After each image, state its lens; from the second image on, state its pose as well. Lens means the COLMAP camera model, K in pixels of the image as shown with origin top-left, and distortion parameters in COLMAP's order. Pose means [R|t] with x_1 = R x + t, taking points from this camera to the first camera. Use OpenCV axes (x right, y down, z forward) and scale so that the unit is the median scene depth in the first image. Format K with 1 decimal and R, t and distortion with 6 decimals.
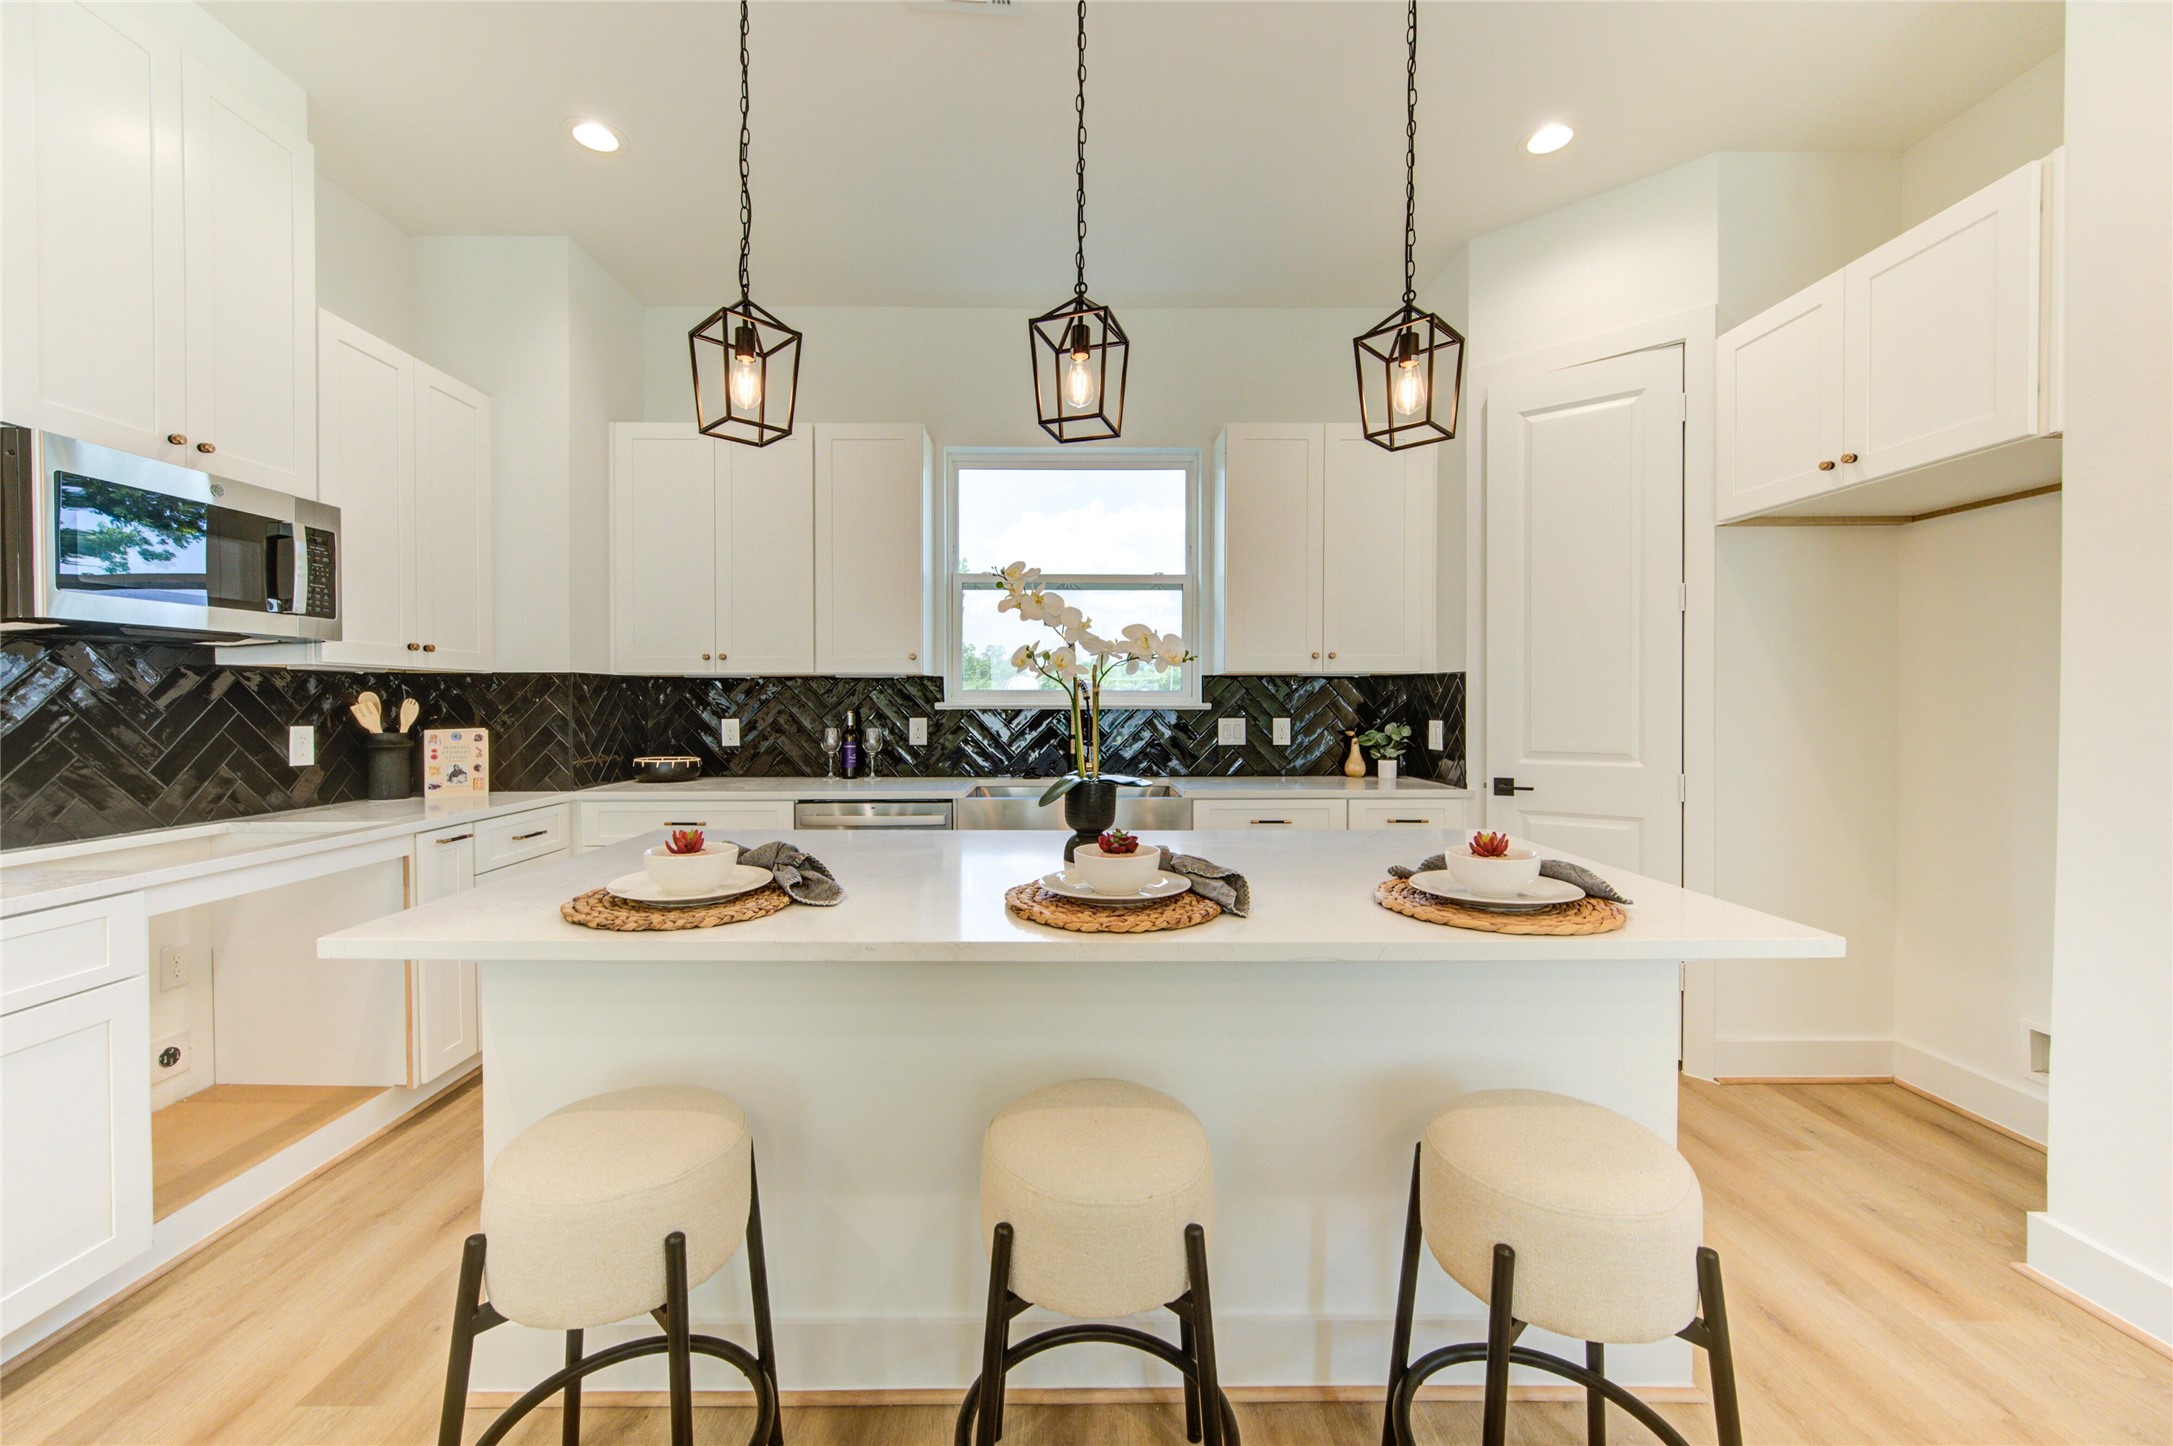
lens RADIAL K [[850.7, 0, 1067.5], [0, 850.7, 700.6], [0, 0, 1]] dist [-0.000577, 0.000200]
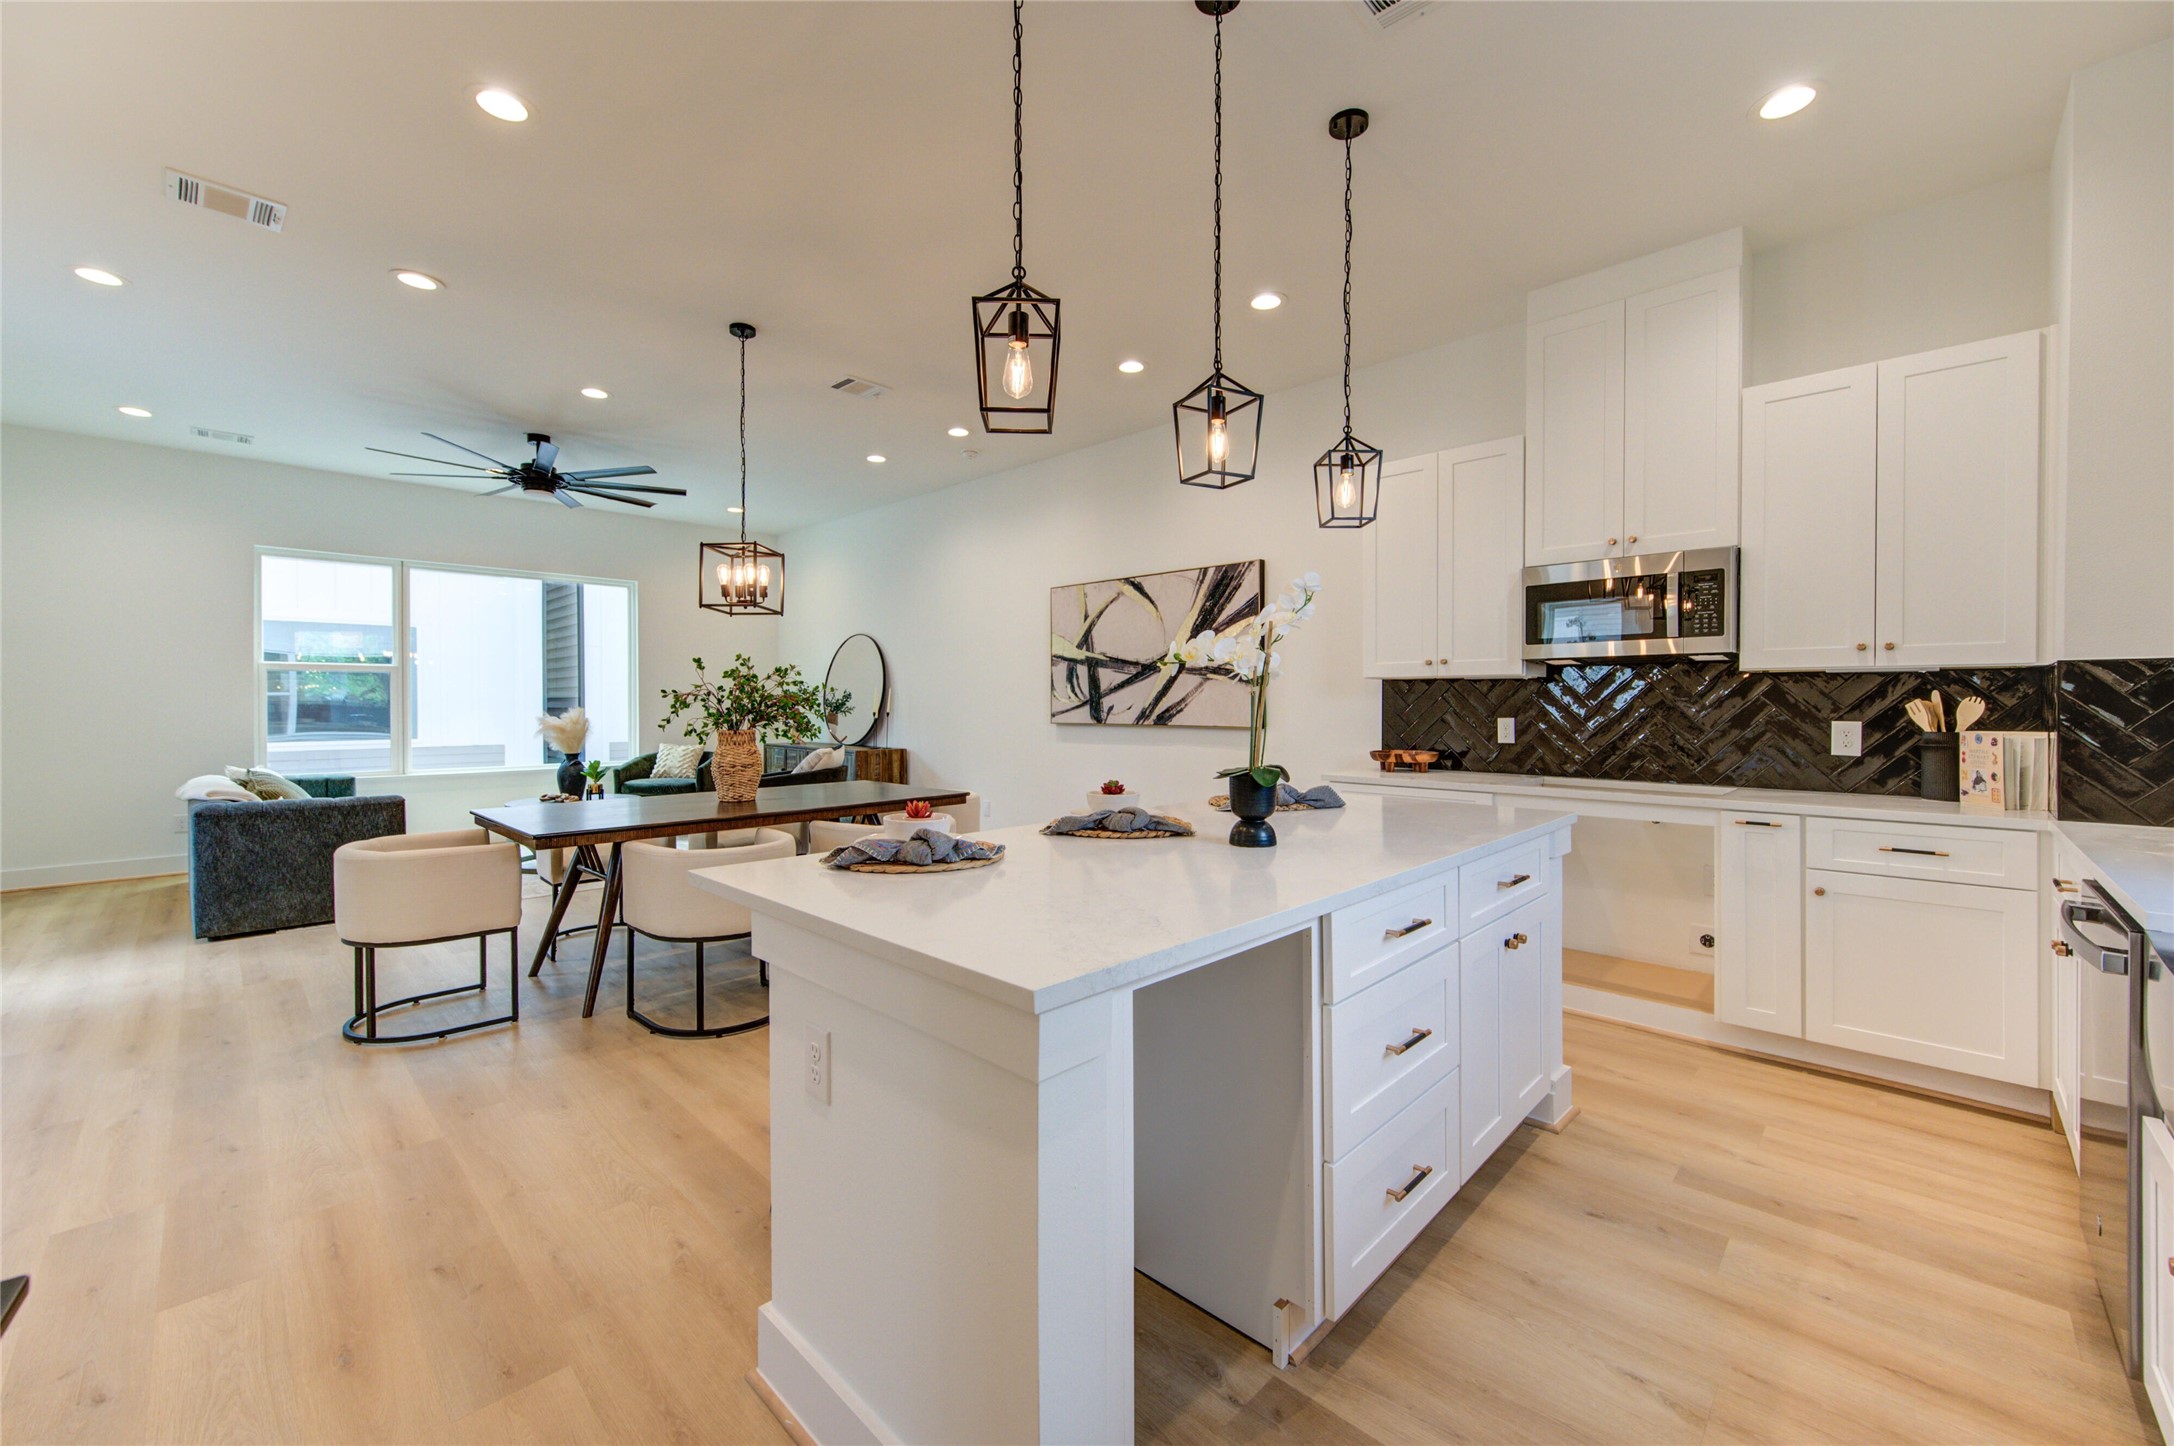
lens RADIAL K [[851.0, 0, 1094.2], [0, 851.0, 708.2], [0, 0, 1]] dist [-0.000577, 0.000200]
pose [[-0.696731, 0.007166, -0.717296, 0.476689], [0.002270, 0.999967, 0.007784, 0.000819], [0.717328, 0.003795, -0.696725, 0.805516]]
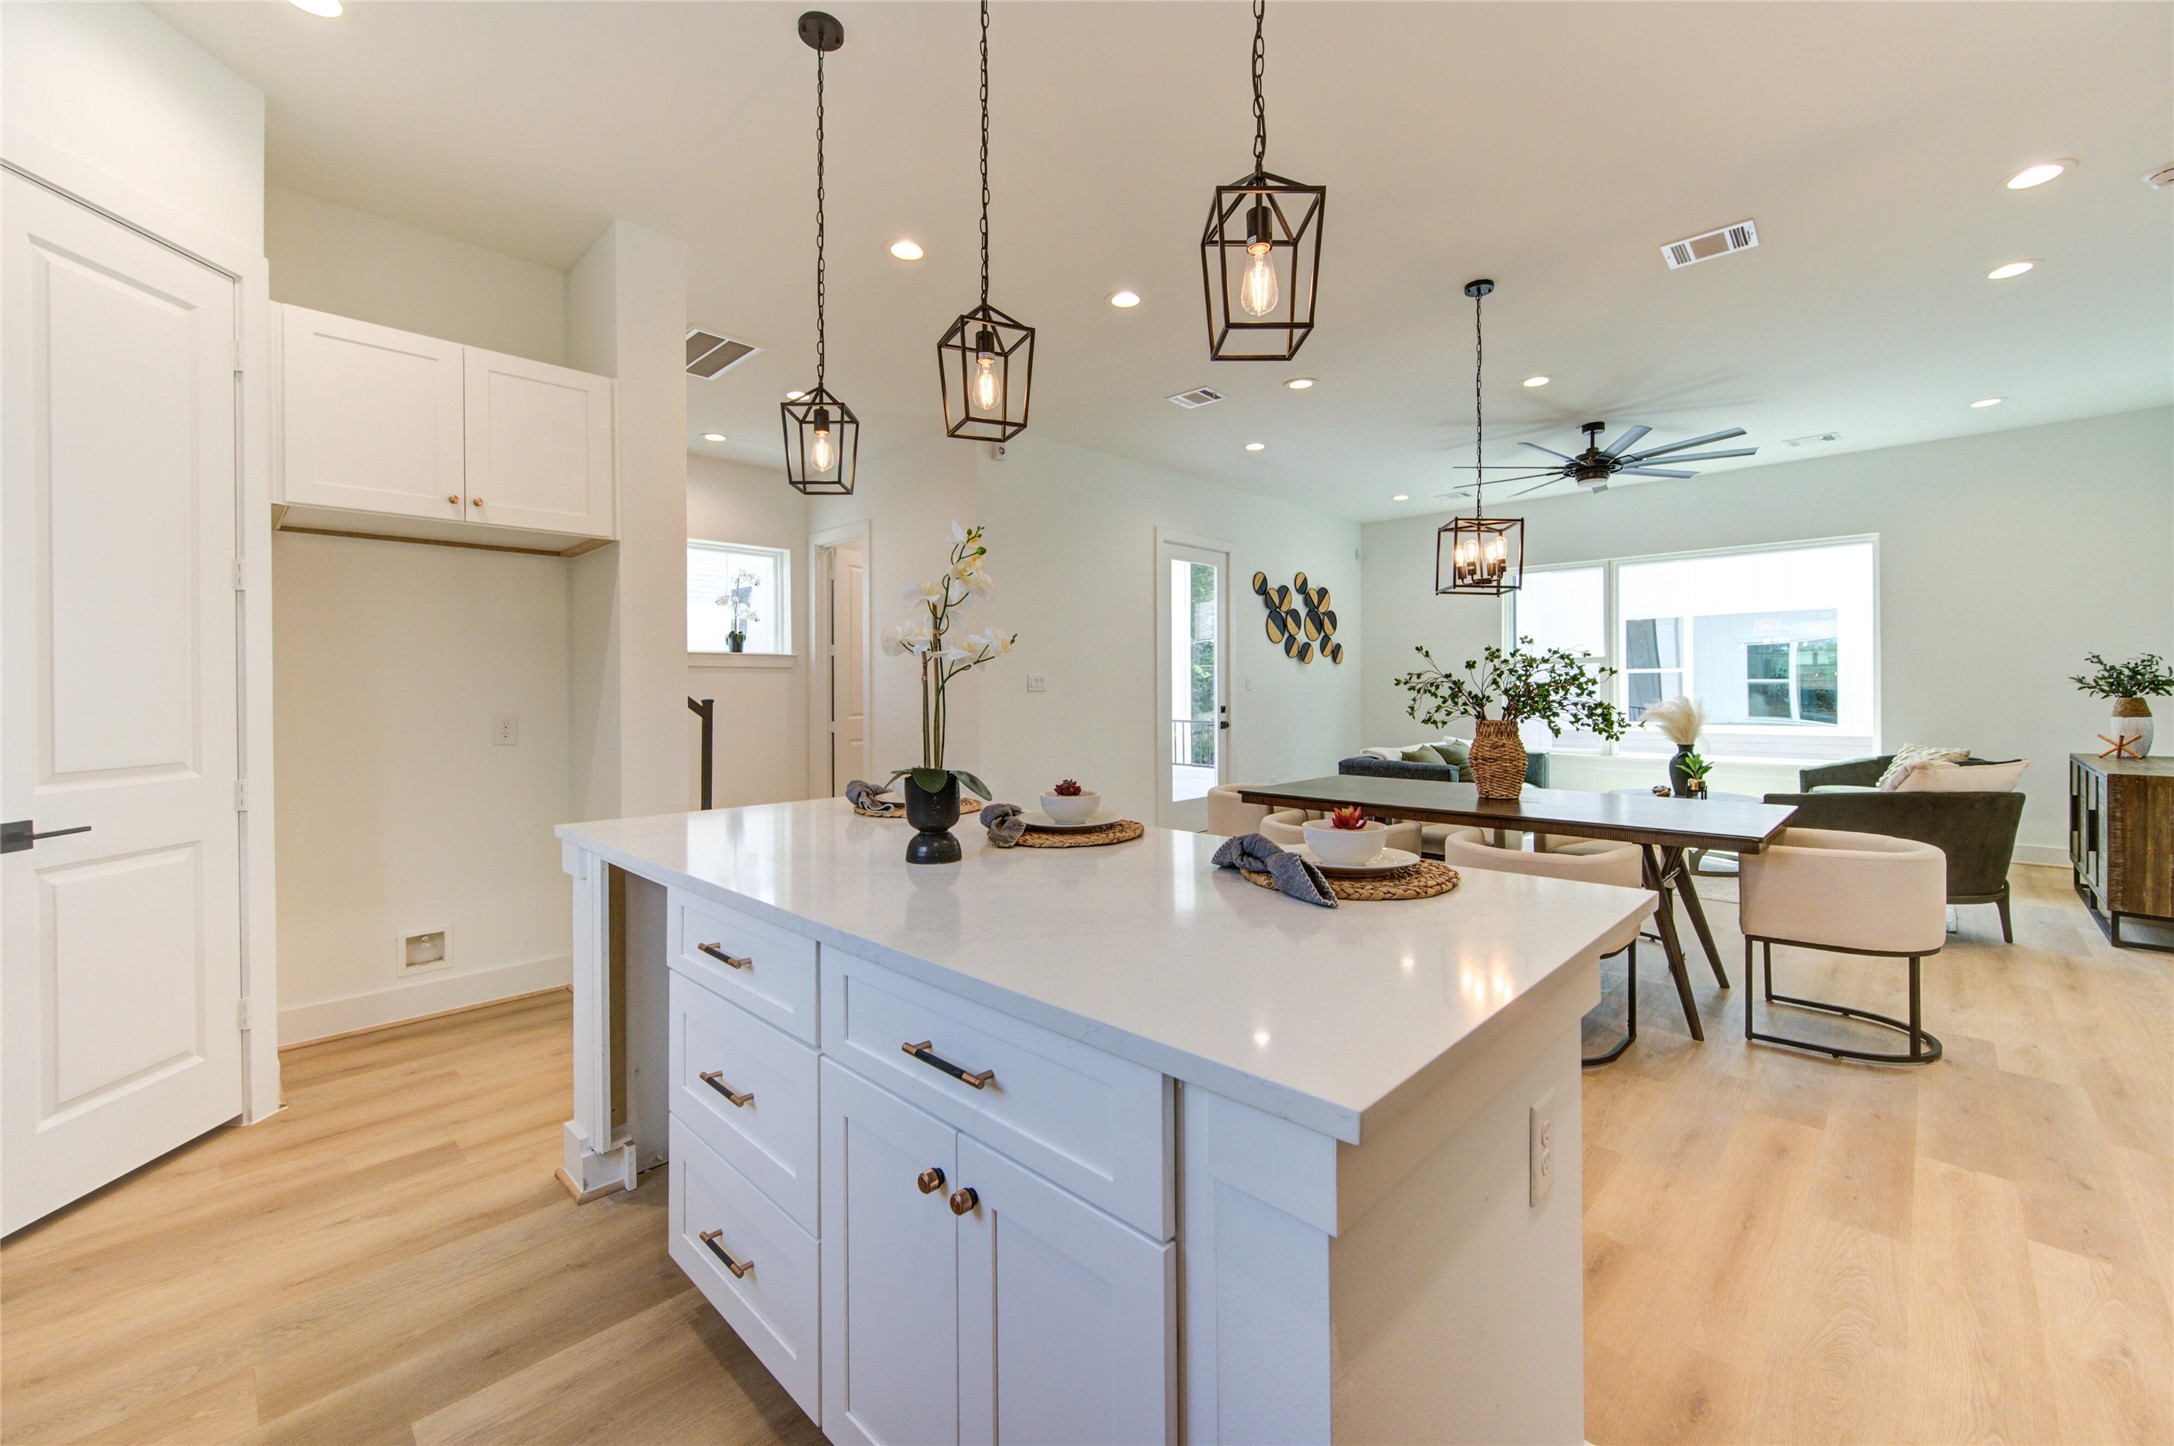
lens RADIAL K [[851.0, 0, 1079.4], [0, 851.0, 694.4], [0, 0, 1]] dist [-0.000577, 0.000200]
pose [[-0.715702, 0.001345, 0.698404, -0.374080], [0.004219, 0.999988, 0.002397, 0.001626], [-0.698393, 0.004662, -0.715700, 0.774860]]
